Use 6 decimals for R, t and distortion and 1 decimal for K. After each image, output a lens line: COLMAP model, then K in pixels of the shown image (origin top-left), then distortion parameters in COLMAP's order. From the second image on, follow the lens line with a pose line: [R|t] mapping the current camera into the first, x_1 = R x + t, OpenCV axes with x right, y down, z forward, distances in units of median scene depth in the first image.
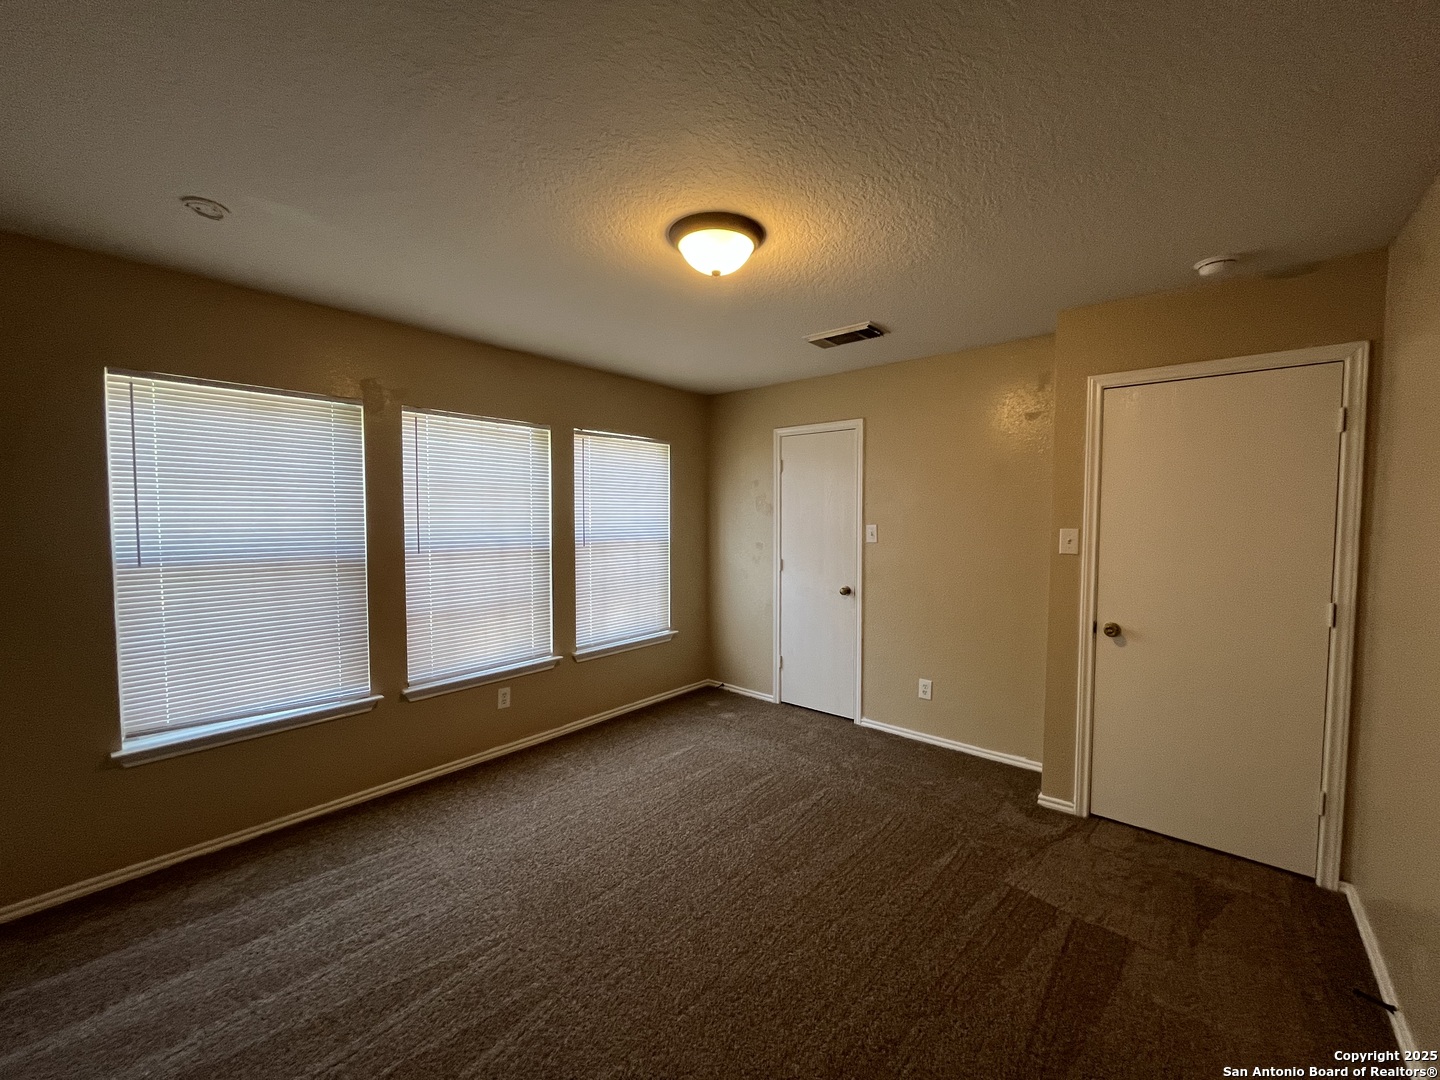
lens RADIAL K [[580.8, 0, 718.9], [0, 580.8, 540.8], [0, 0, 1]] dist [0.000034, -0.000406]
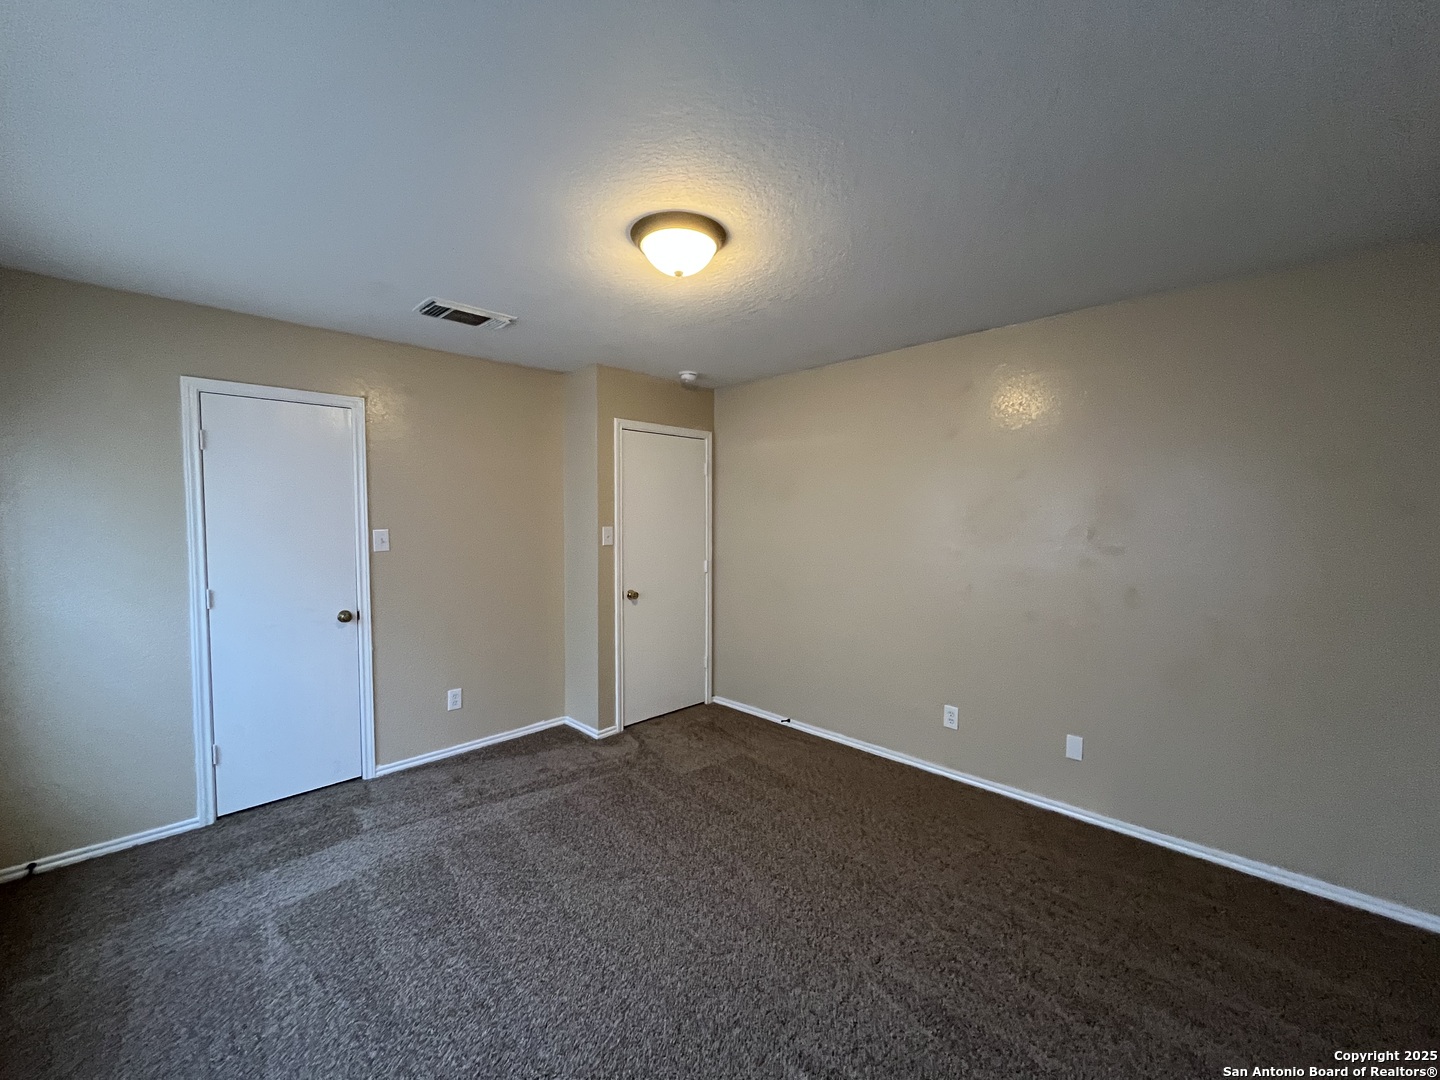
lens RADIAL K [[587.4, 0, 720.0], [0, 587.4, 540.0], [0, 0, 1]] dist [0.002206, -0.000077]
pose [[0.066211, -0.048090, 0.996646, -0.658711], [0.044568, 0.997984, 0.045194, -0.035721], [-0.996810, 0.041427, 0.068220, 0.563677]]
